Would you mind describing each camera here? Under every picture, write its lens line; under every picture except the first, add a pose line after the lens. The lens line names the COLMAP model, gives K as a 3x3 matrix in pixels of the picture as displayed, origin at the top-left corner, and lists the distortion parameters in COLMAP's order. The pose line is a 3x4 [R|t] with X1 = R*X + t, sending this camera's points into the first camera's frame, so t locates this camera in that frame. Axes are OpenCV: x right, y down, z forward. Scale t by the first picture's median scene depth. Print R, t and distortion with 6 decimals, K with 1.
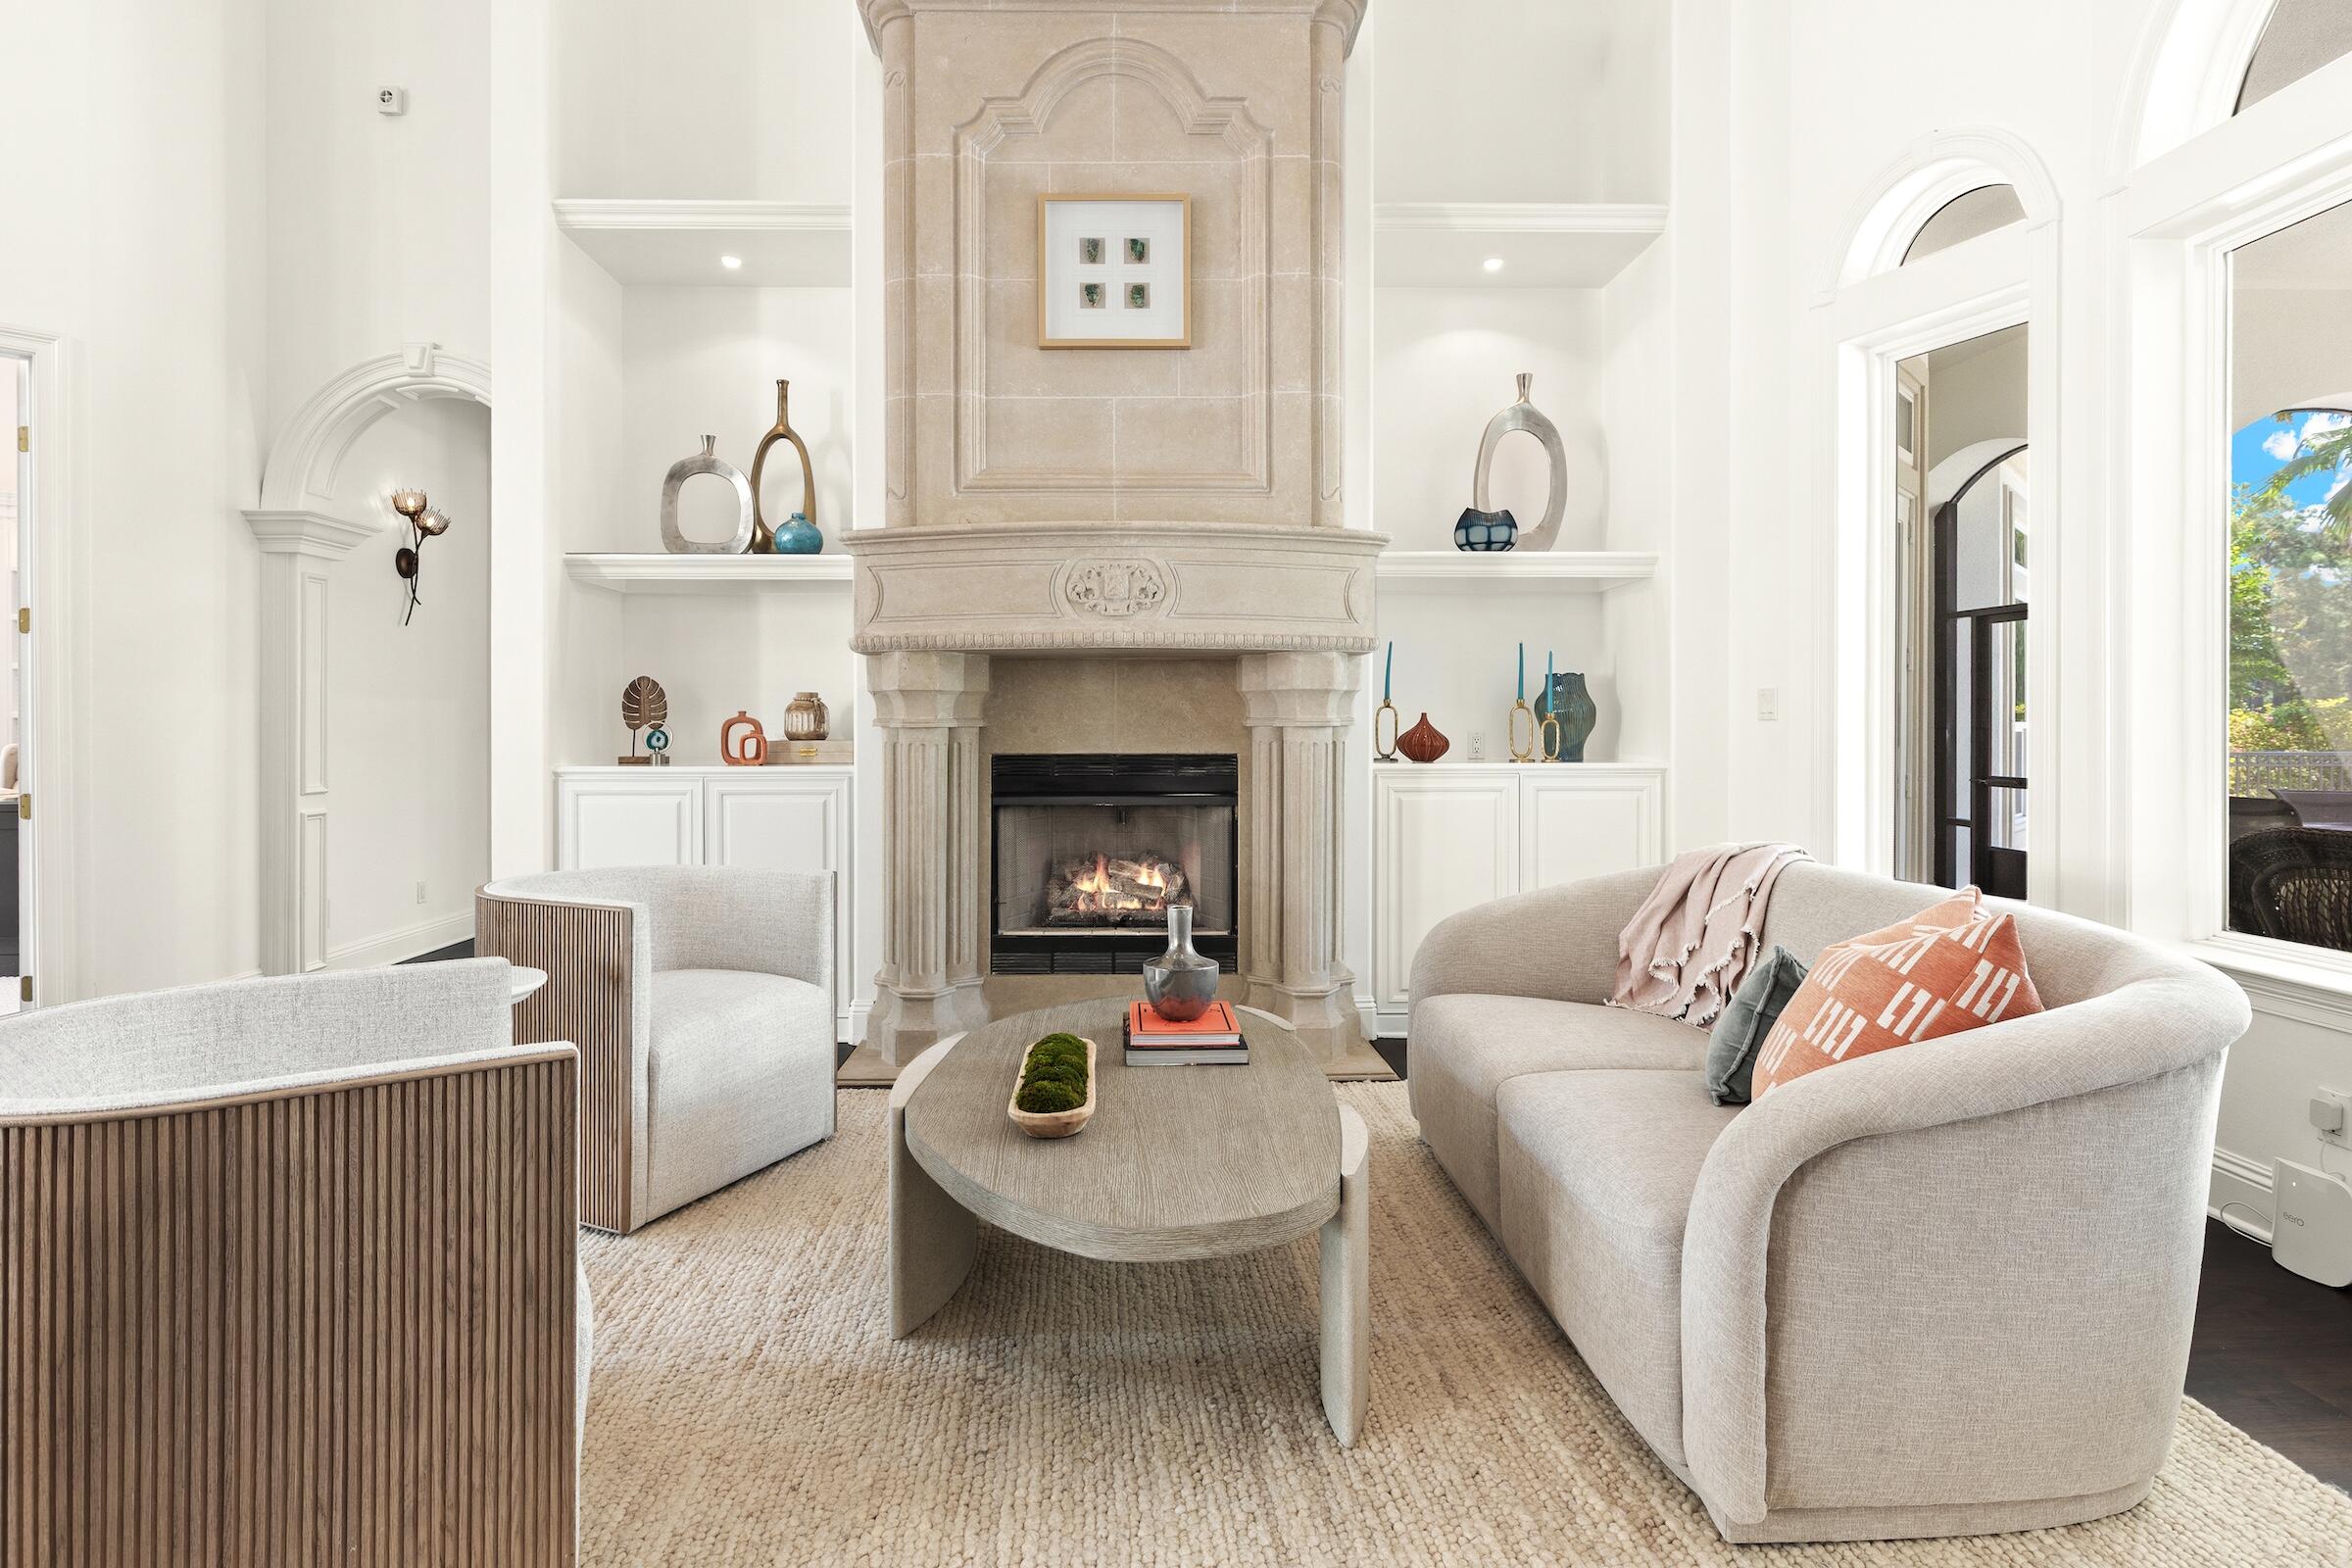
lens RADIAL K [[1181.7, 0, 1131.8], [0, 1181.7, 730.9], [0, 0, 1]] dist [-0.002042, 0.000153]
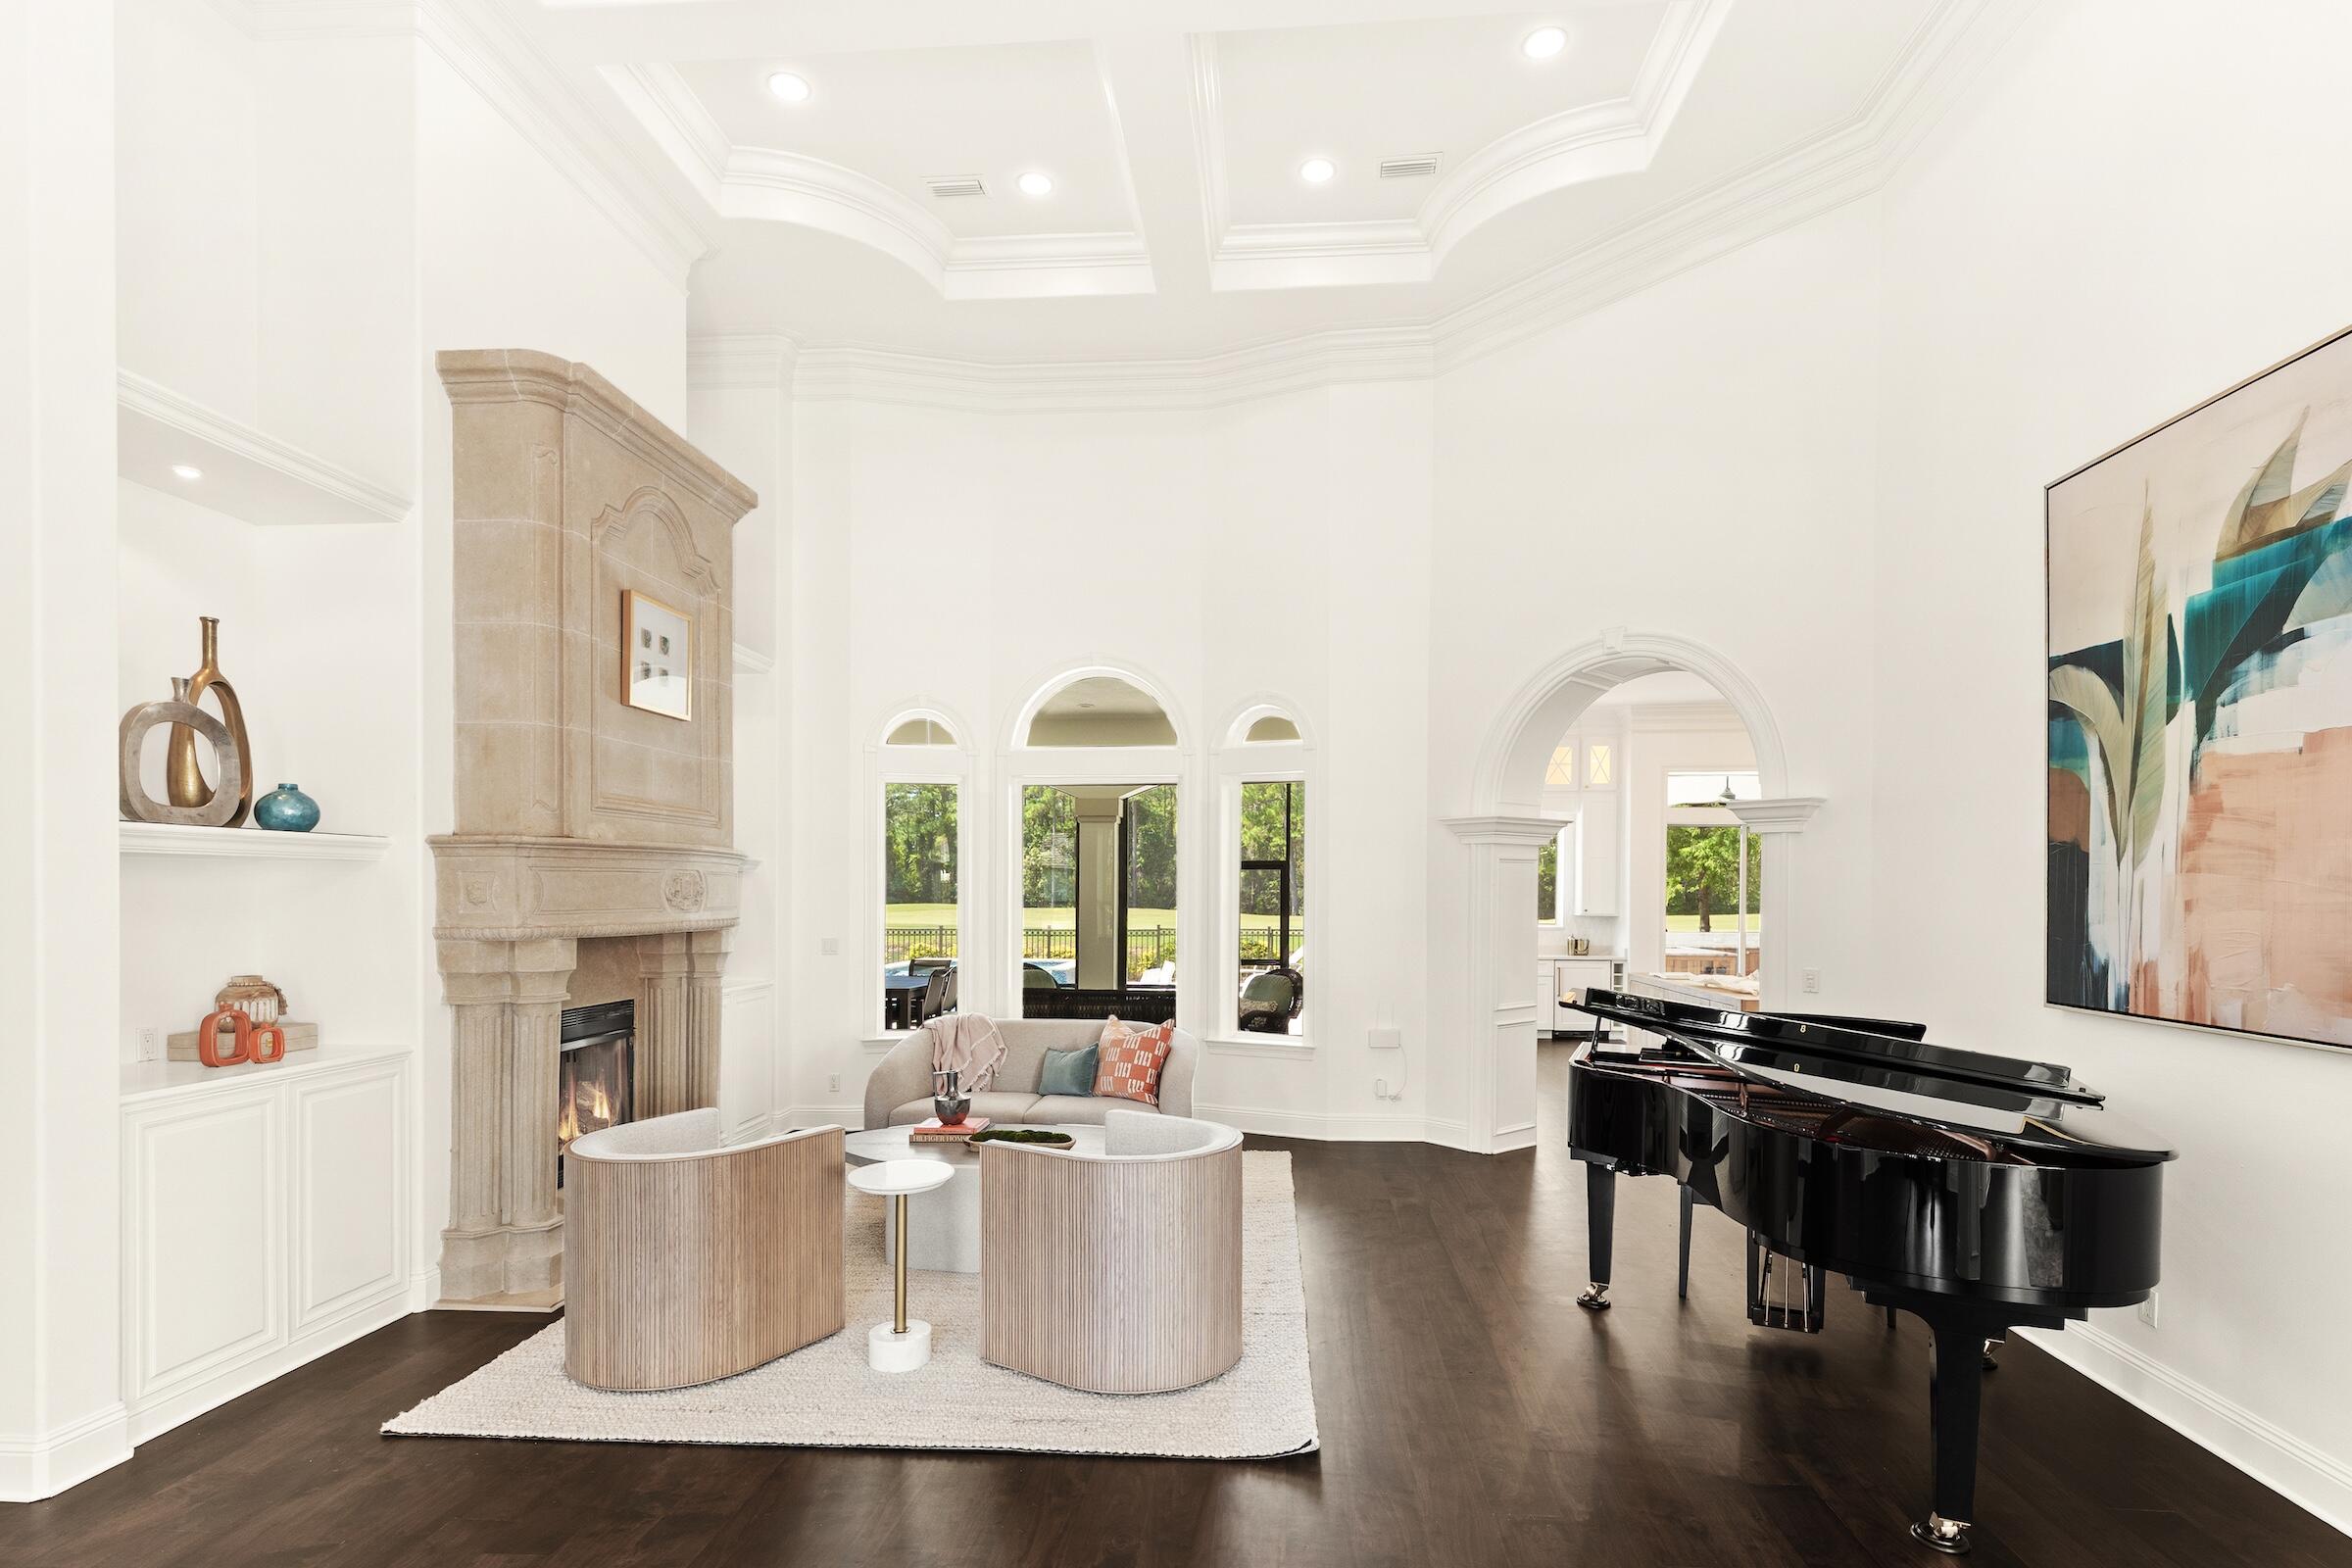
lens RADIAL K [[1118.8, 0, 1190.9], [0, 1118.8, 893.7], [0, 0, 1]] dist [0.001597, -0.000071]
pose [[0.097896, -0.002257, 0.995194, -1.254377], [0.004181, 0.999990, 0.001857, -0.112396], [-0.995188, 0.003980, 0.097904, 0.249419]]
